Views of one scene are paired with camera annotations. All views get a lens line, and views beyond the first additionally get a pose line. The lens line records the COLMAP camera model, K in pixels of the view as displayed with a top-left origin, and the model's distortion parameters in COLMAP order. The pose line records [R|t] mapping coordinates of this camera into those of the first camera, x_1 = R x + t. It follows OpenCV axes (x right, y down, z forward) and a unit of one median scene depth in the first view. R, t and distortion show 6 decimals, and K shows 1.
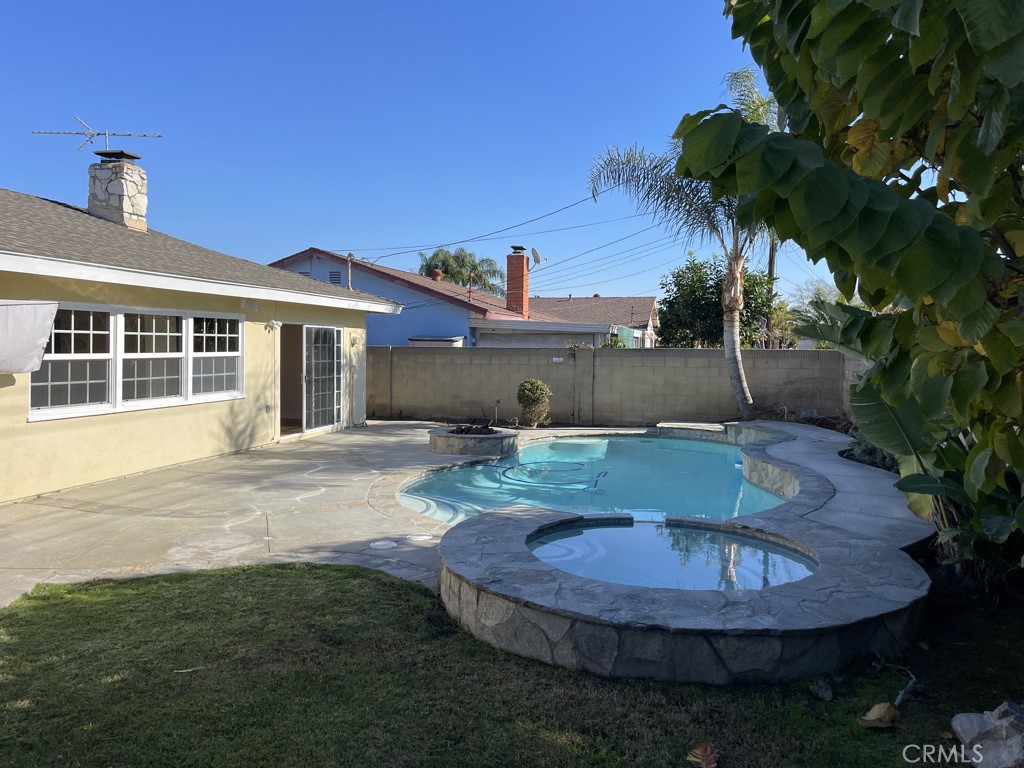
lens RADIAL K [[778.0, 0, 511.5], [0, 778.0, 375.5], [0, 0, 1]] dist [0.076858, -0.100528]
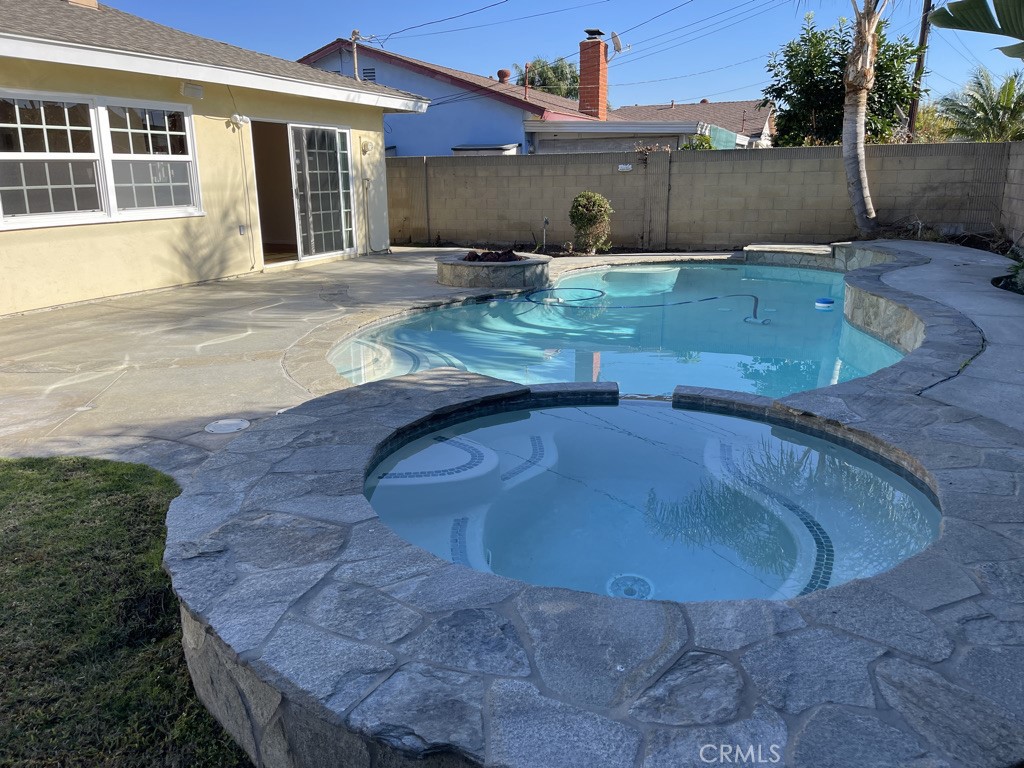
lens RADIAL K [[778.0, 0, 514.2], [0, 778.0, 376.5], [0, 0, 1]] dist [0.076858, -0.100528]
pose [[0.990371, 0.013759, -0.137751, 0.098356], [0.016004, 0.976998, 0.212648, 0.026568], [0.137509, -0.212805, 0.967370, 0.256612]]
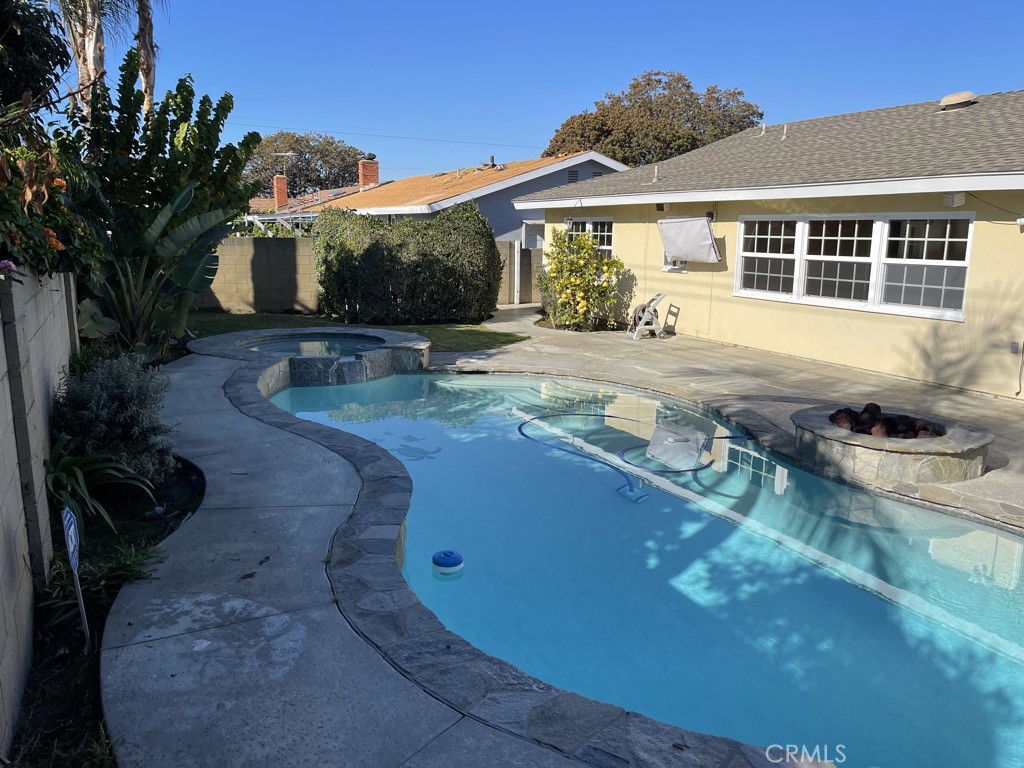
lens RADIAL K [[778.0, 0, 505.3], [0, 778.0, 378.6], [0, 0, 1]] dist [0.076858, -0.100528]
pose [[-0.756760, 0.082063, -0.648521, 0.577802], [-0.066060, 0.977409, 0.200766, -0.048273], [0.650346, 0.194773, -0.734244, 1.444621]]
